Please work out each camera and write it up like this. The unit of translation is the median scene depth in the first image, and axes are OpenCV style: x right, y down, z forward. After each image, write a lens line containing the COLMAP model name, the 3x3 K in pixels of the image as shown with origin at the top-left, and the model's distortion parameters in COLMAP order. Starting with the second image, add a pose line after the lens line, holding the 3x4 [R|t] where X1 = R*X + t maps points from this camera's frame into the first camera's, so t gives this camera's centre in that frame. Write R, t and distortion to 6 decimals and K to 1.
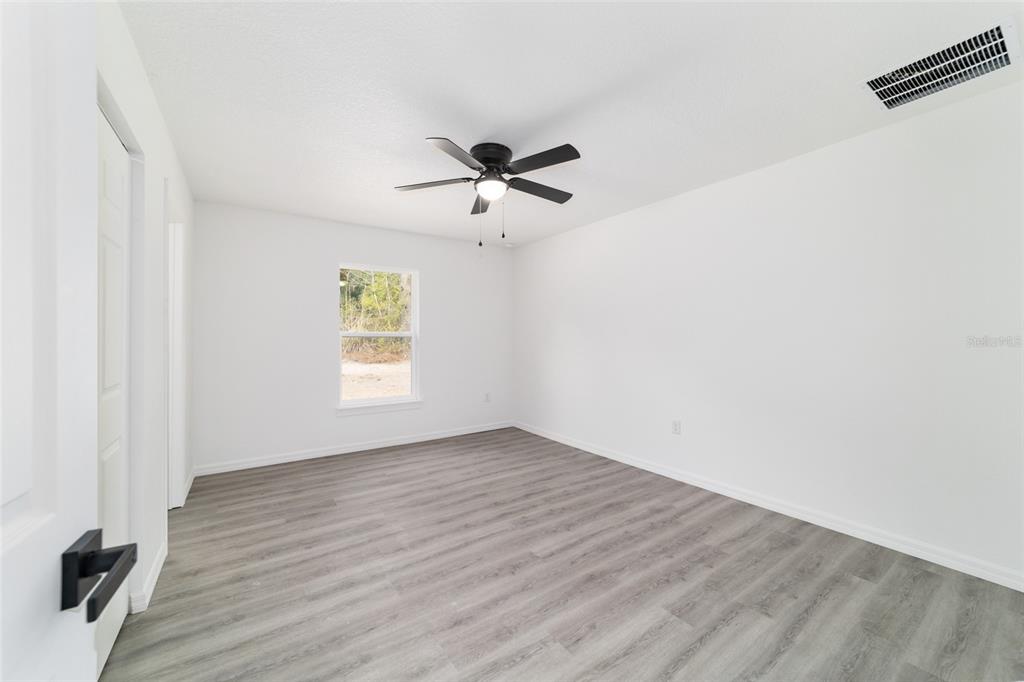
lens RADIAL K [[391.9, 0, 510.5], [0, 391.9, 337.2], [0, 0, 1]] dist [-0.016684, 0.007981]
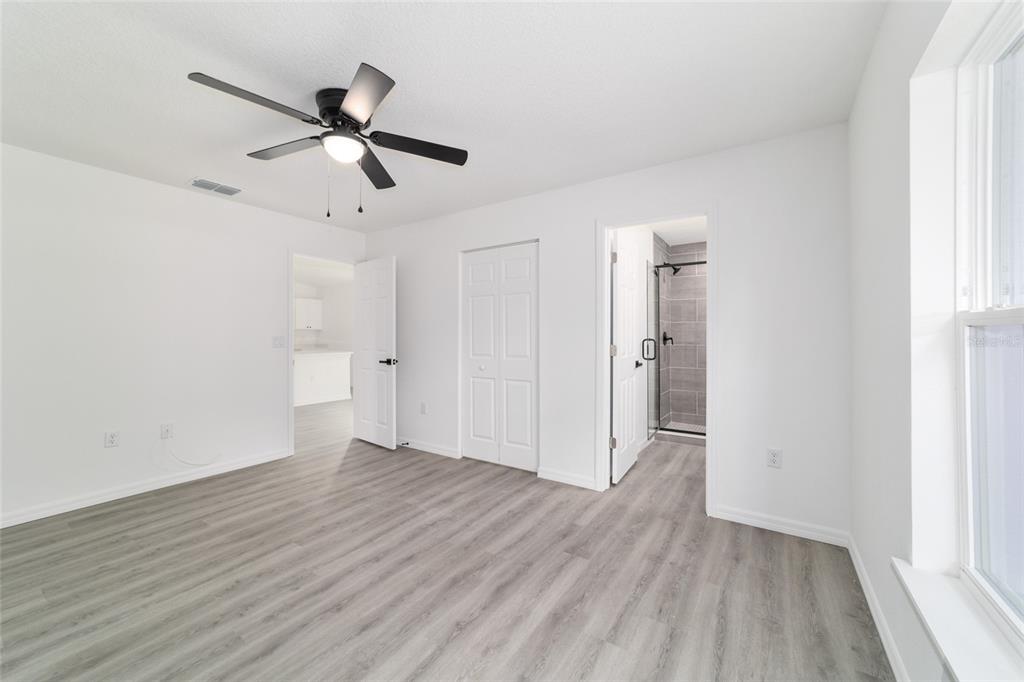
lens RADIAL K [[391.9, 0, 510.5], [0, 391.9, 337.2], [0, 0, 1]] dist [-0.016684, 0.007981]
pose [[-0.928995, 0.004874, -0.370060, -0.073244], [0.004248, 0.999988, 0.002509, 0.004827], [0.370068, 0.000759, -0.929004, 1.923643]]
